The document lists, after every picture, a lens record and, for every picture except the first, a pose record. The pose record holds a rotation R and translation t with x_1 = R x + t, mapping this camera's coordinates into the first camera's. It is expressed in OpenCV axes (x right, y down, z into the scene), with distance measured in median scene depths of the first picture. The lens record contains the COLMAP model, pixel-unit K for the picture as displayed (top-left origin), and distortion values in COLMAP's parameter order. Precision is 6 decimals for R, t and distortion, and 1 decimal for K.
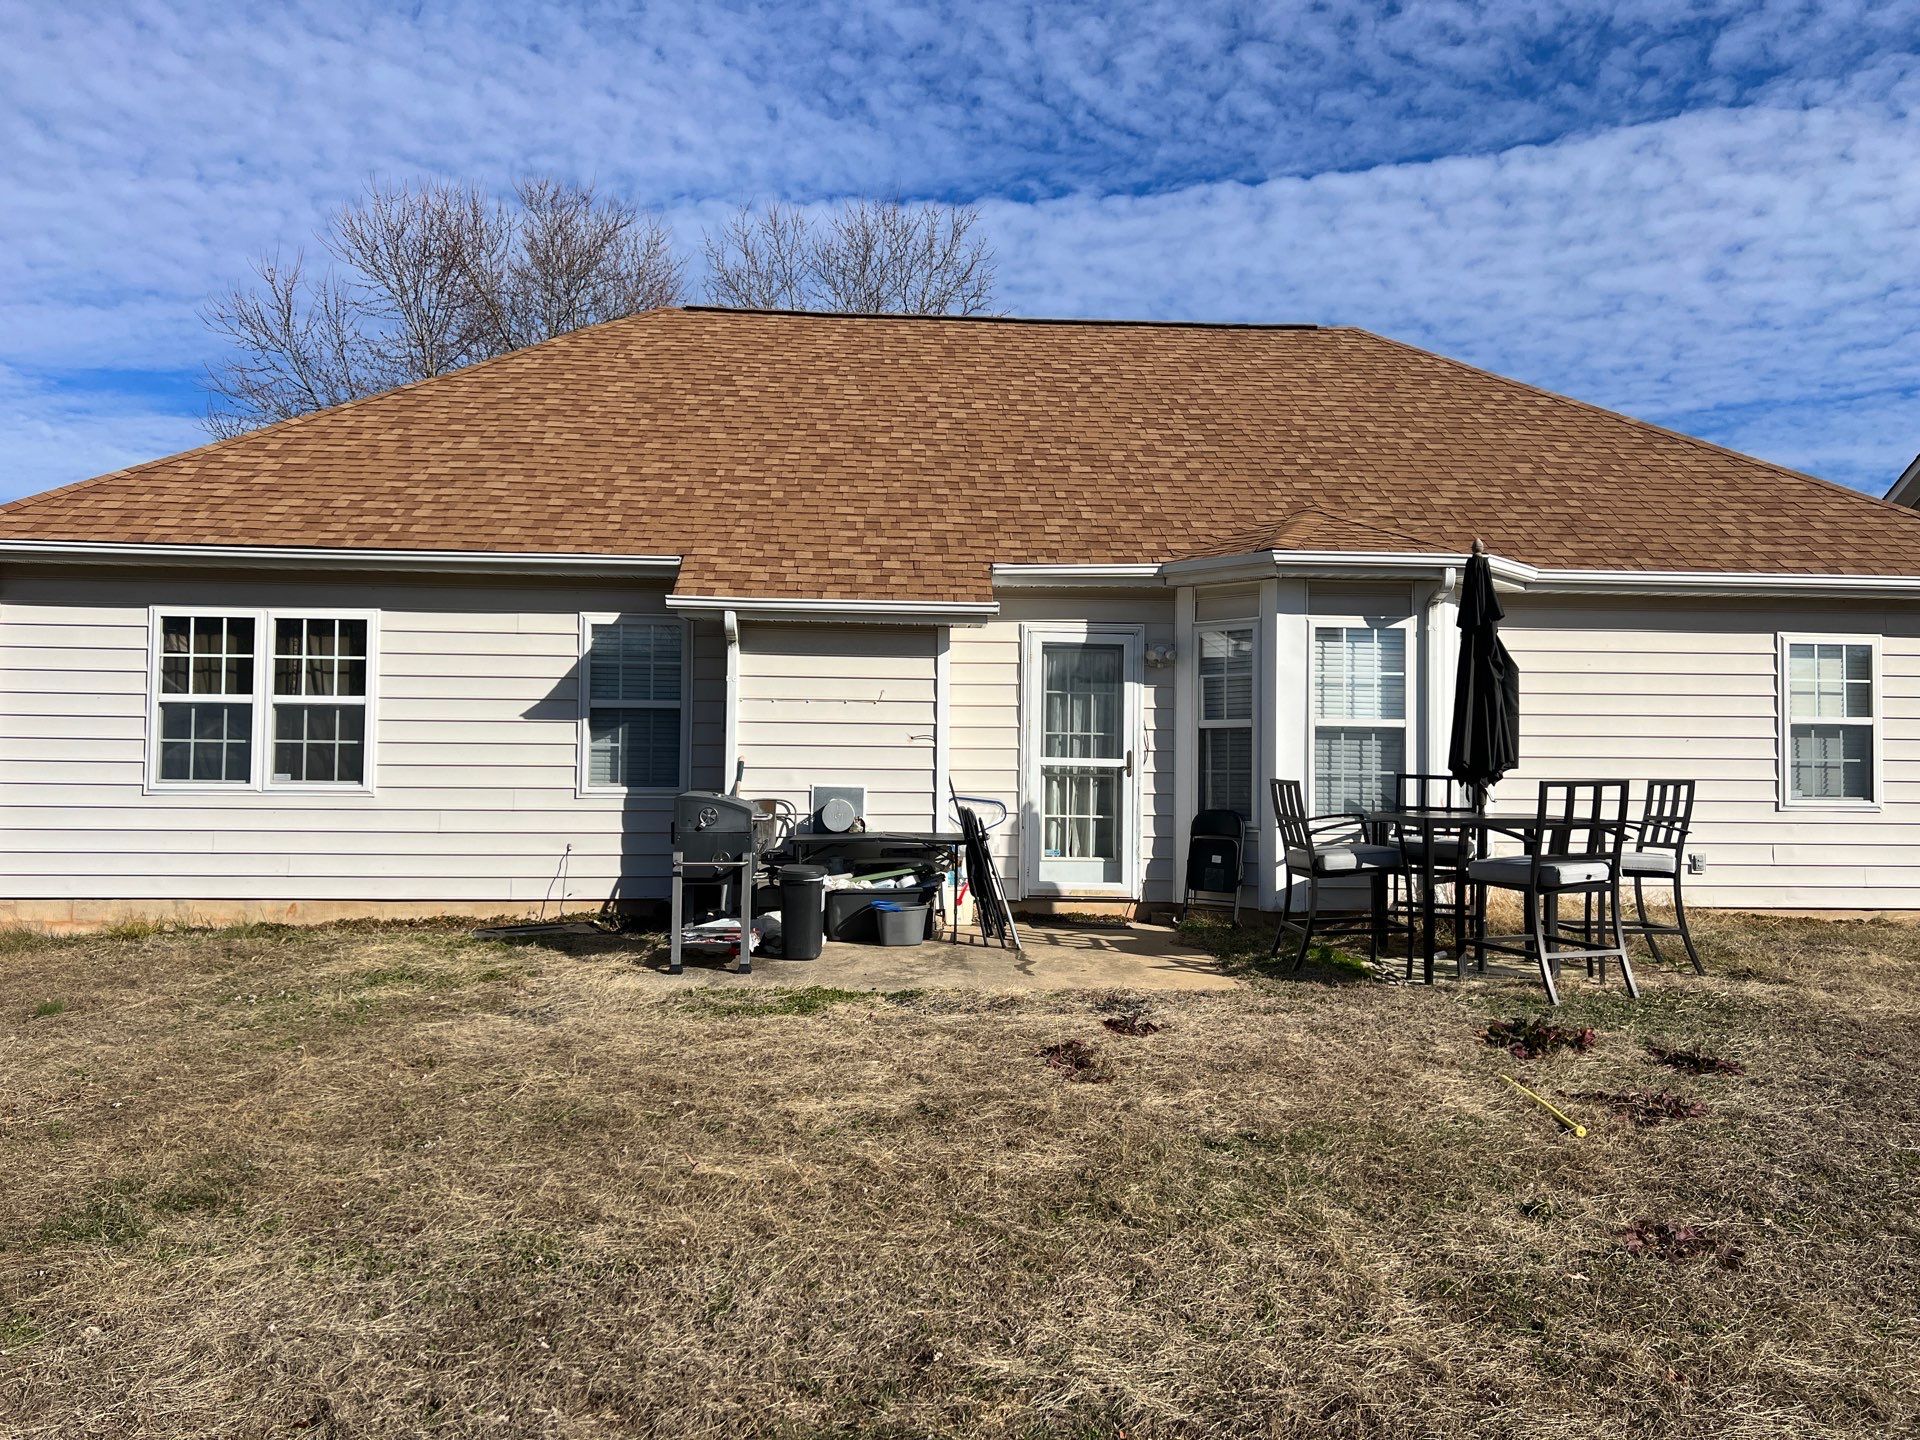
lens RADIAL K [[1515.2, 0, 903.3], [0, 1515.2, 774.0], [0, 0, 1]] dist [0.000751, 0.002929]
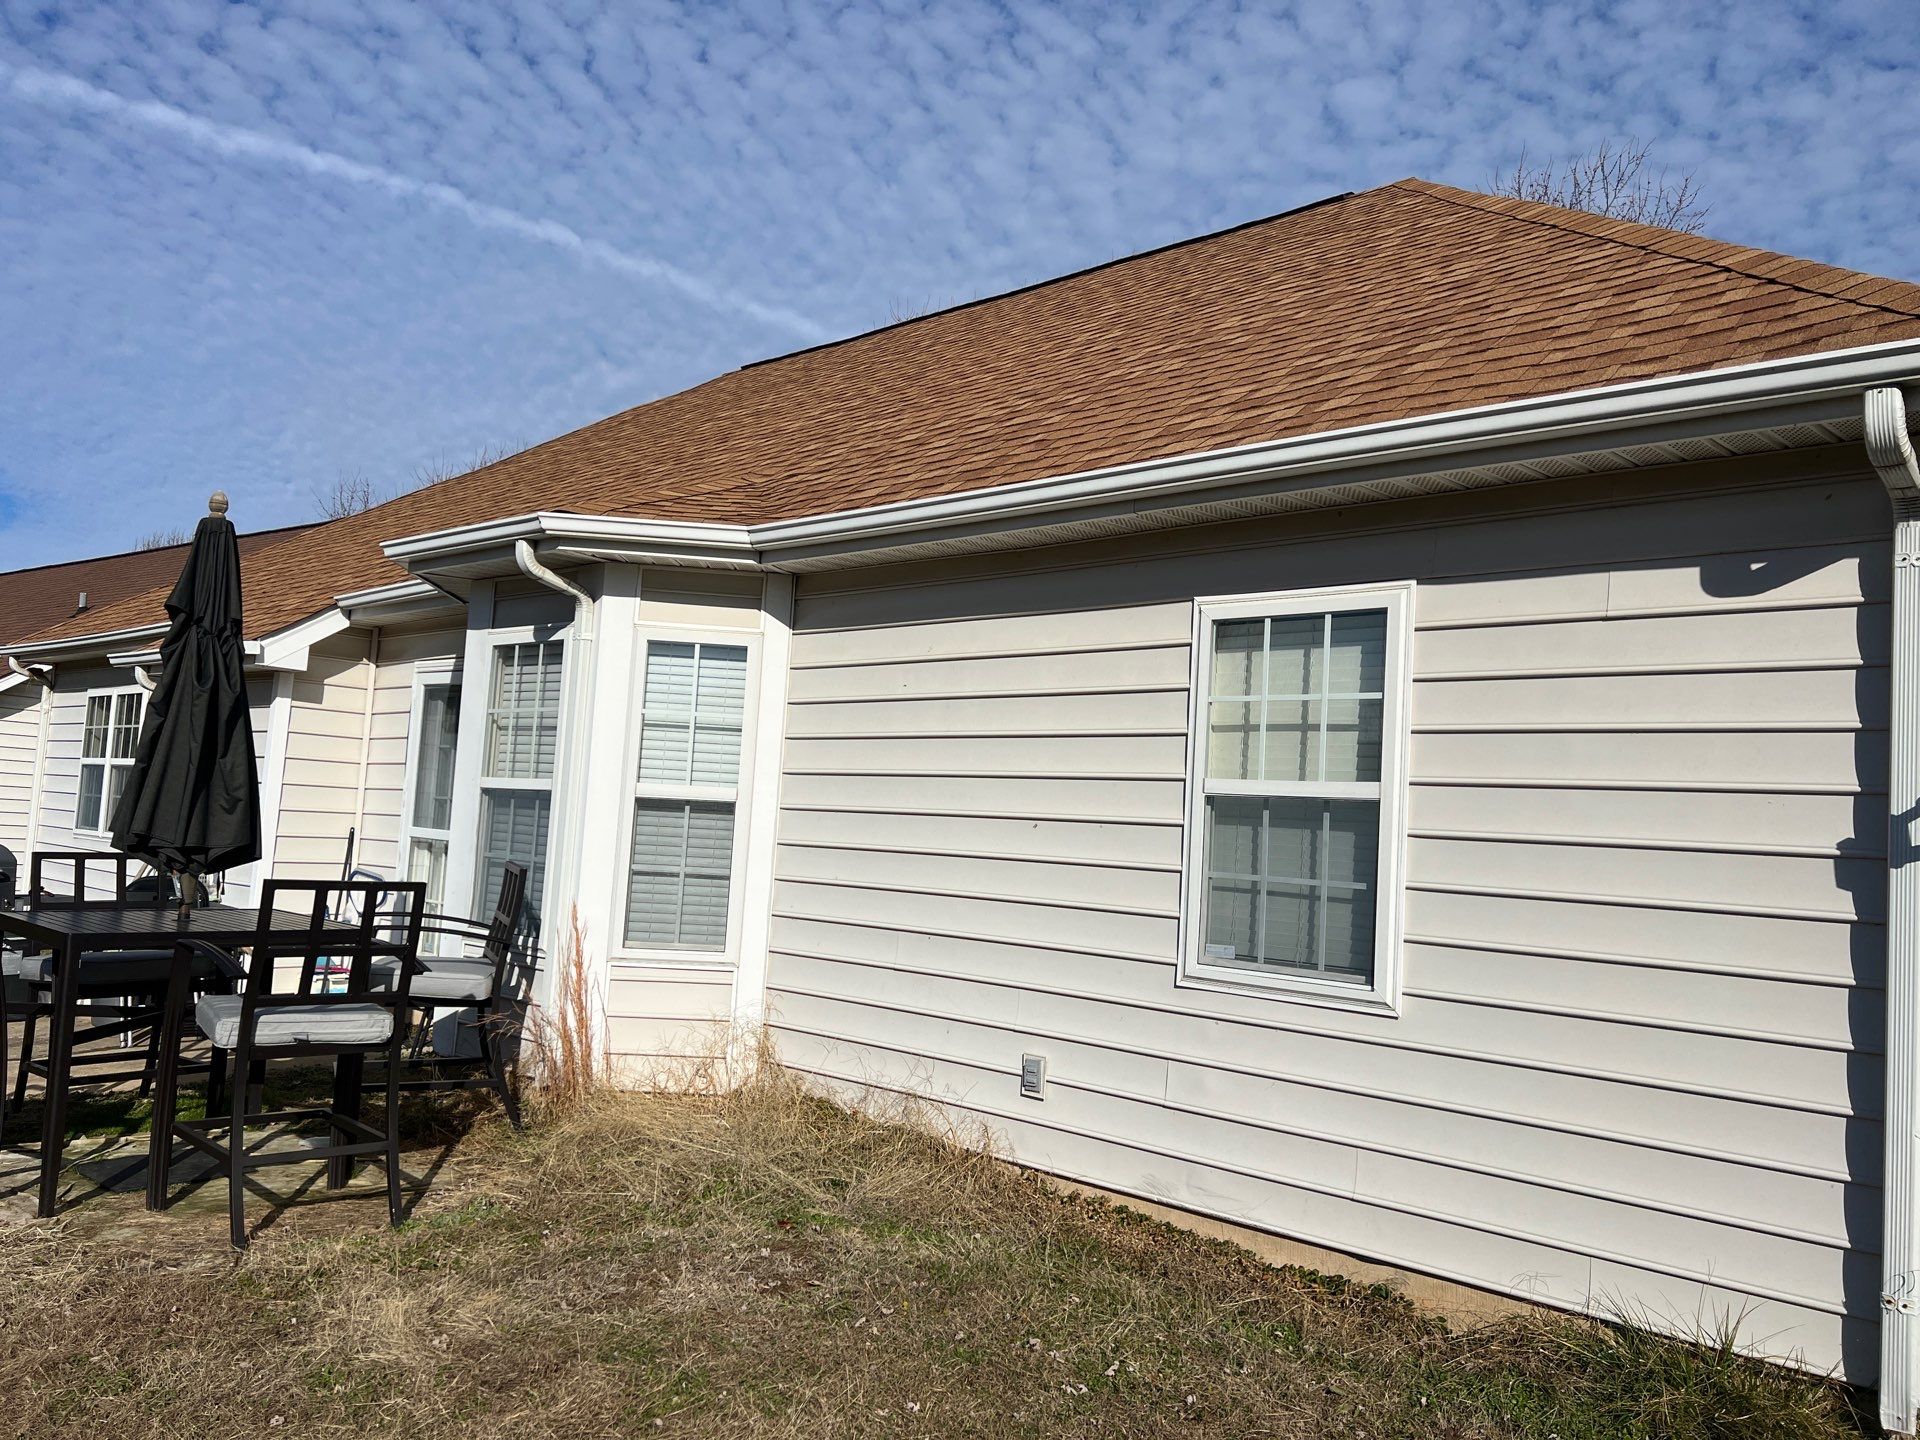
lens RADIAL K [[1438.9, 0, 960.0], [0, 1438.9, 720.0], [0, 0, 1]] dist [0.083067, -0.075159]
pose [[0.701453, -0.026927, -0.712207, 0.632033], [-0.049868, 0.994983, -0.086733, -0.010542], [0.710969, 0.096355, 0.696591, 0.481768]]
